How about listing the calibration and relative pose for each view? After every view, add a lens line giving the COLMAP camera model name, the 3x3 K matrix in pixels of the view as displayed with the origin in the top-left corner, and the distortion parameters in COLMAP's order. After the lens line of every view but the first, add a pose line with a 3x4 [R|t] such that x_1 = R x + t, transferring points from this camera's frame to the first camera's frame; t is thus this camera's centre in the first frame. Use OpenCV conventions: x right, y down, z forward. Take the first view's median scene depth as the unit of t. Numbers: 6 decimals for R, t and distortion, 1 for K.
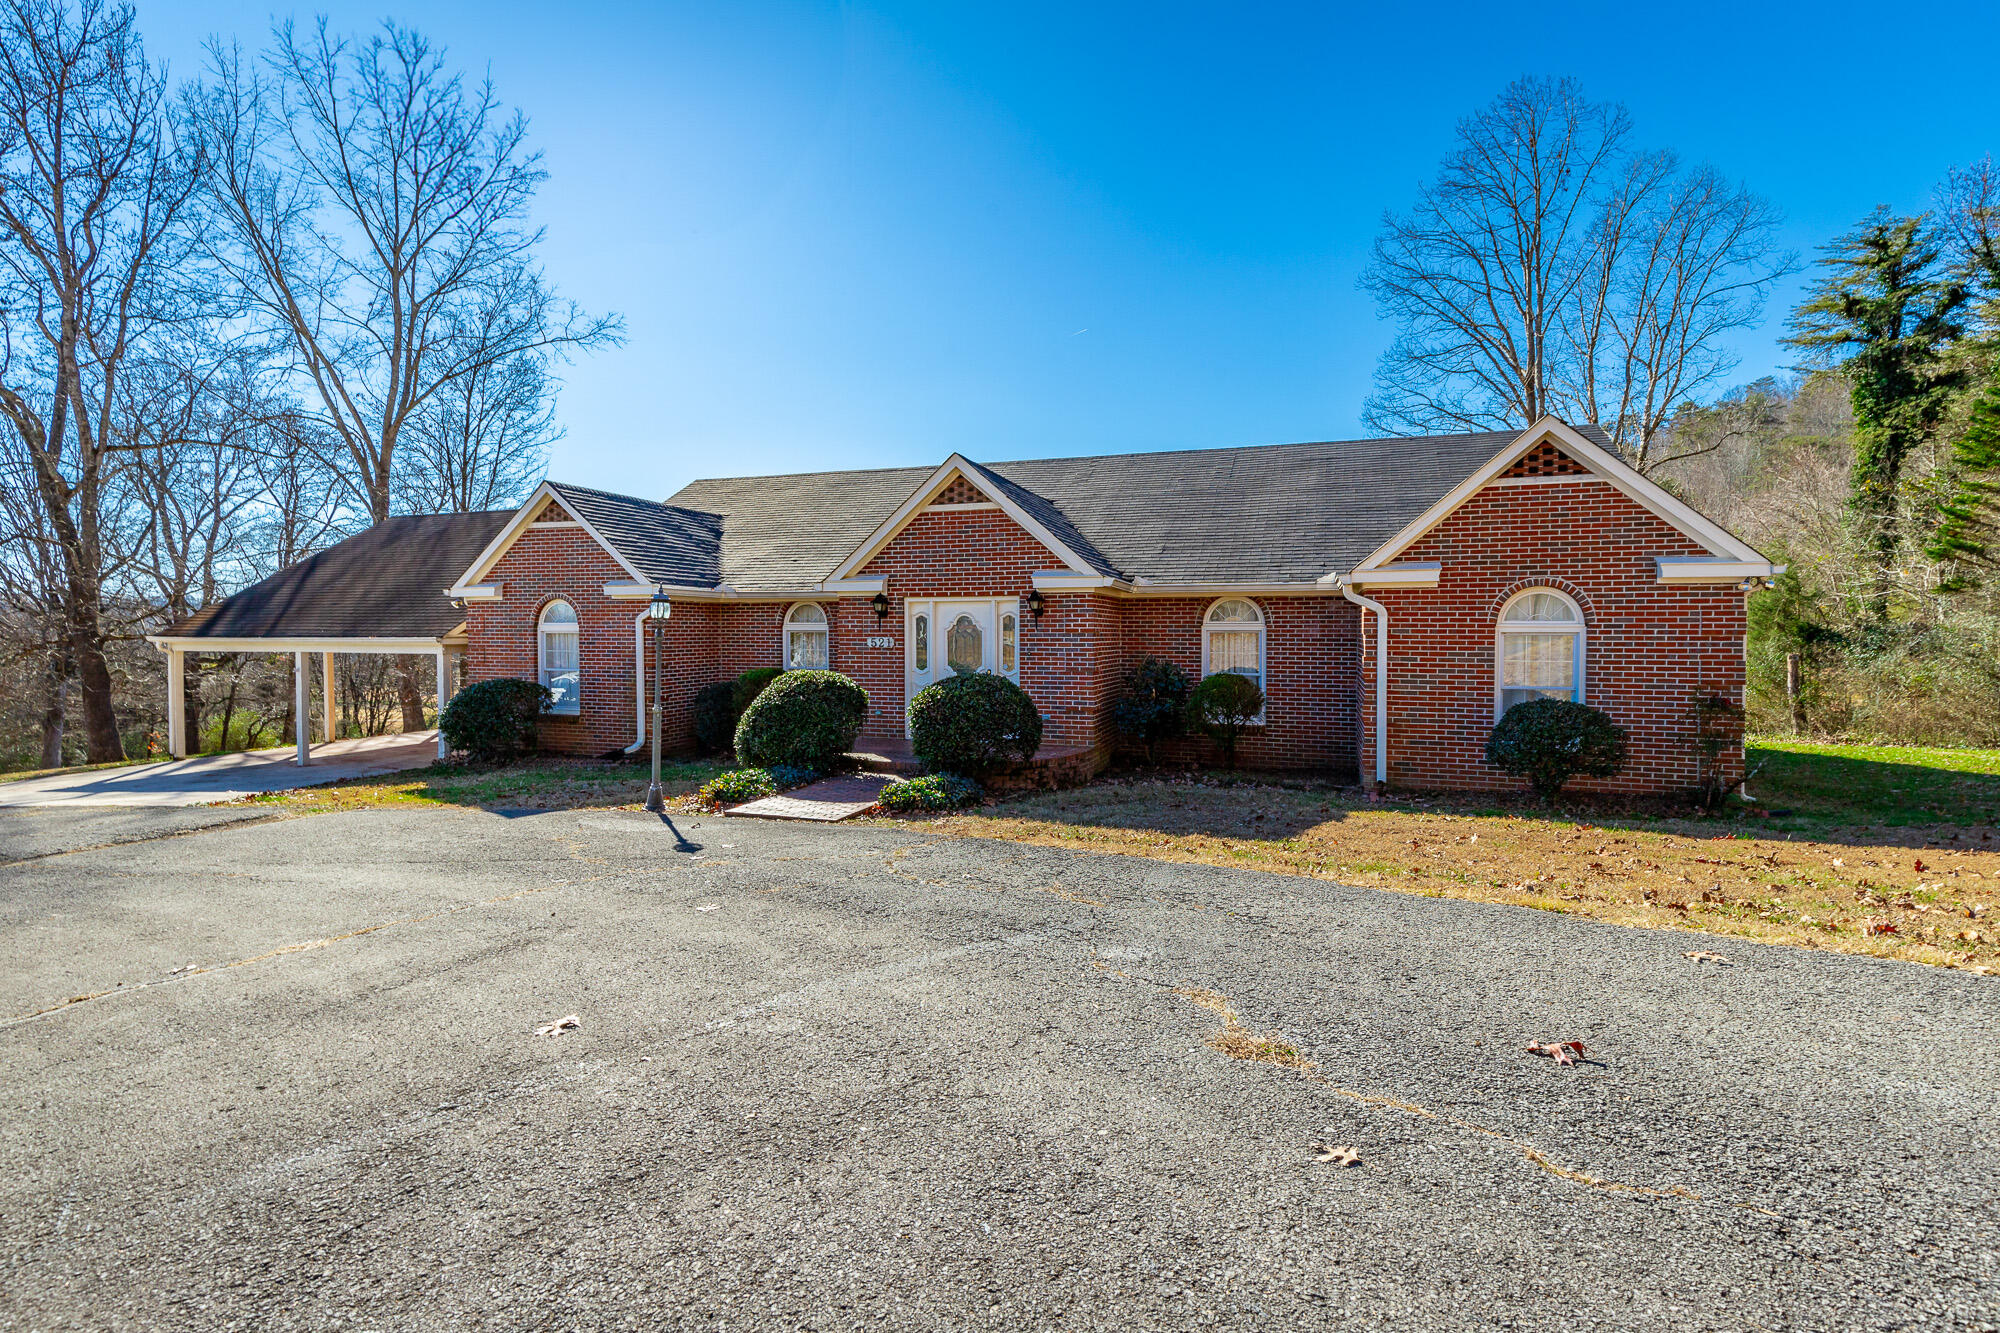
lens RADIAL K [[909.4, 0, 1010.6], [0, 909.4, 646.6], [0, 0, 1]] dist [0.007207, -0.000393]
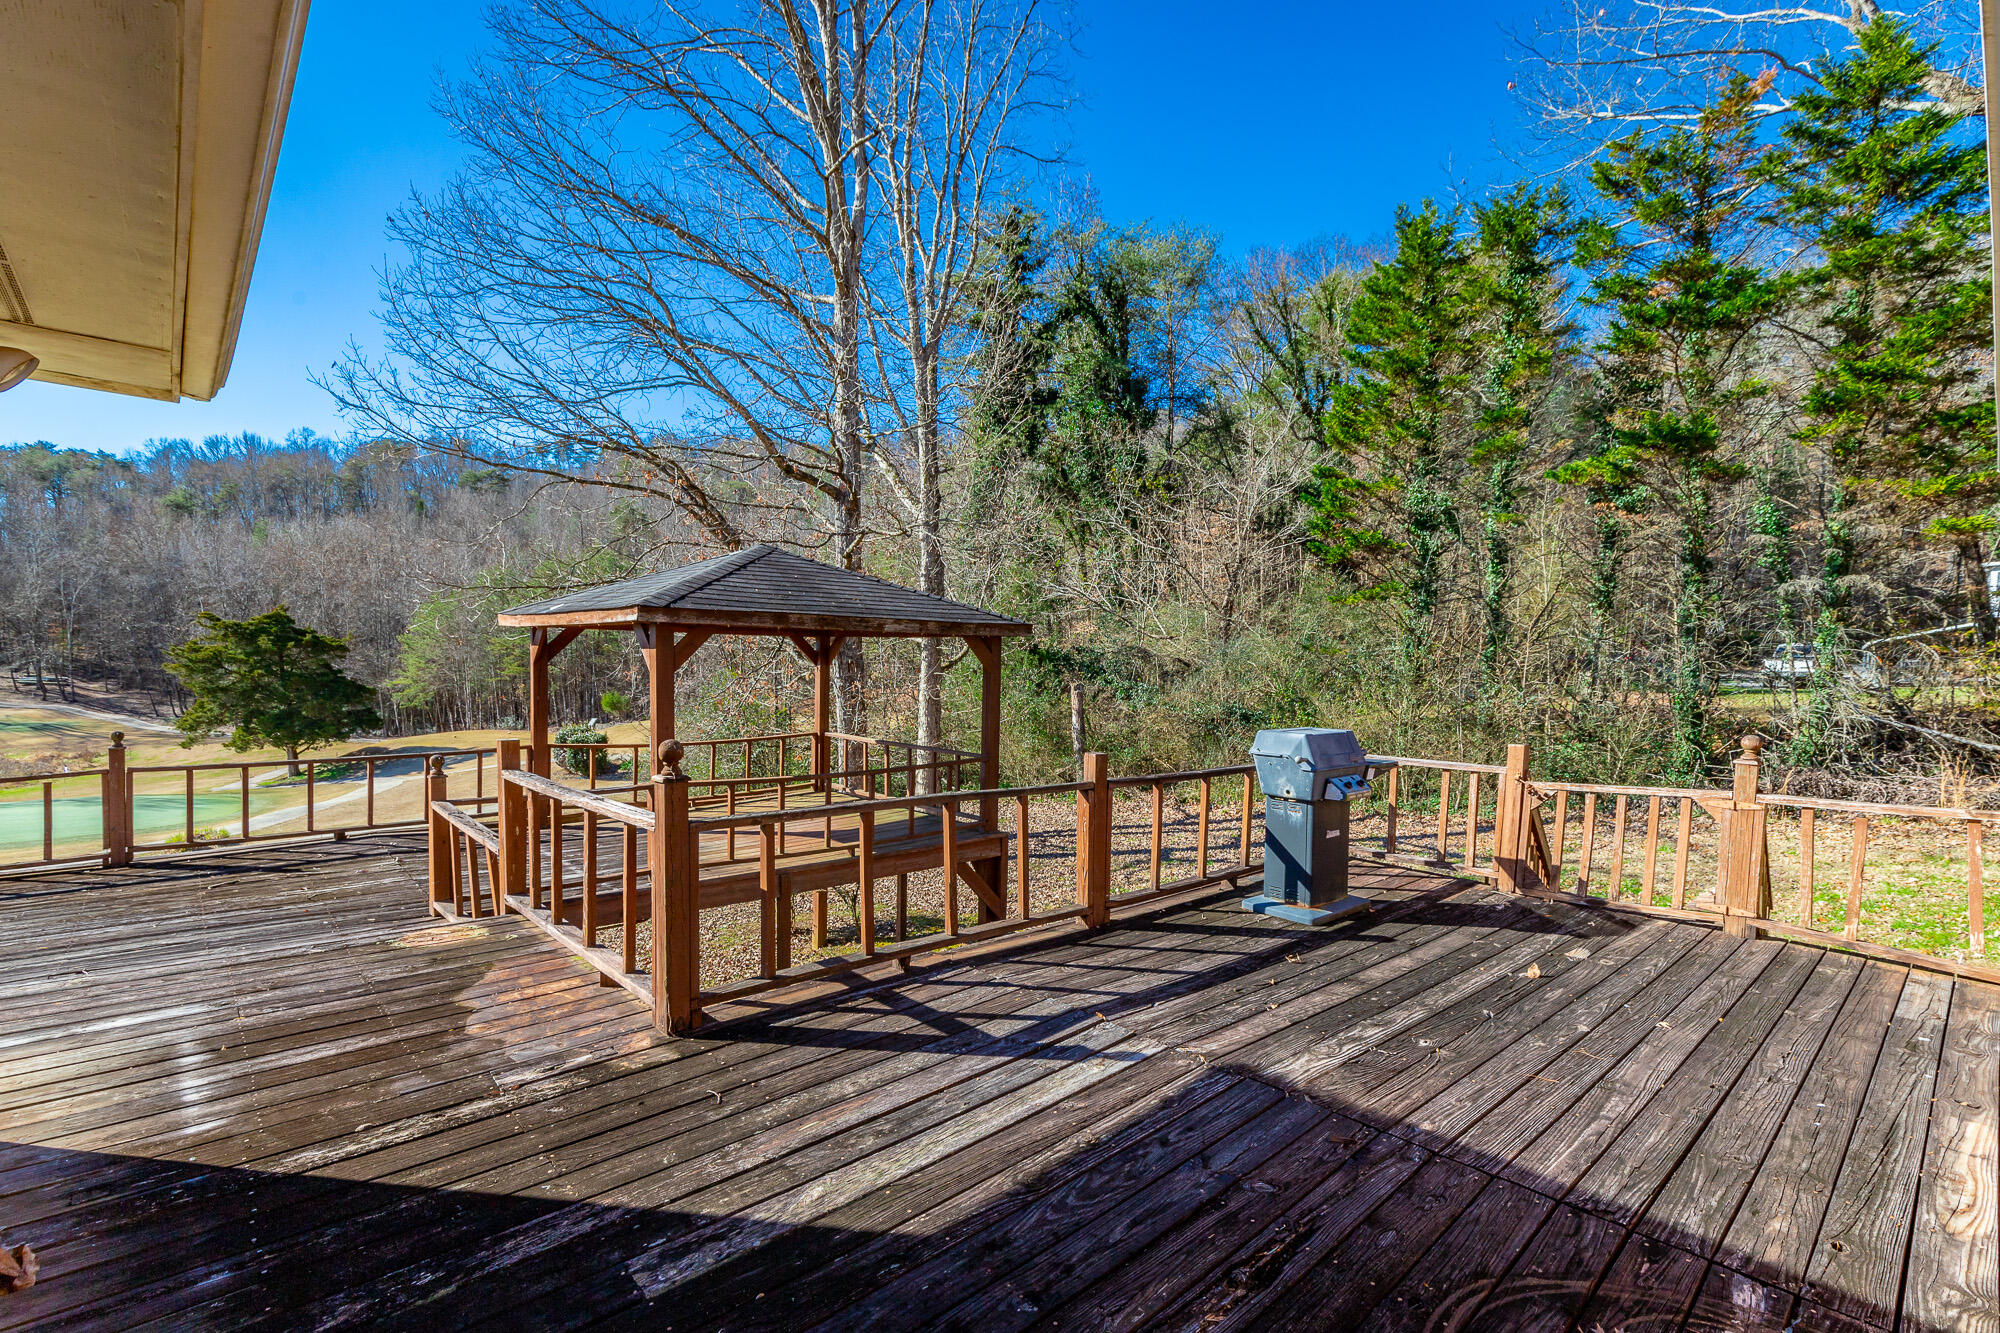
lens RADIAL K [[909.4, 0, 1004.5], [0, 909.4, 689.4], [0, 0, 1]] dist [0.007207, -0.000393]
pose [[0.484515, -0.016611, 0.874625, 0.444735], [-0.002159, 0.999794, 0.020184, -0.019873], [-0.874780, -0.011668, 0.484379, 1.545771]]
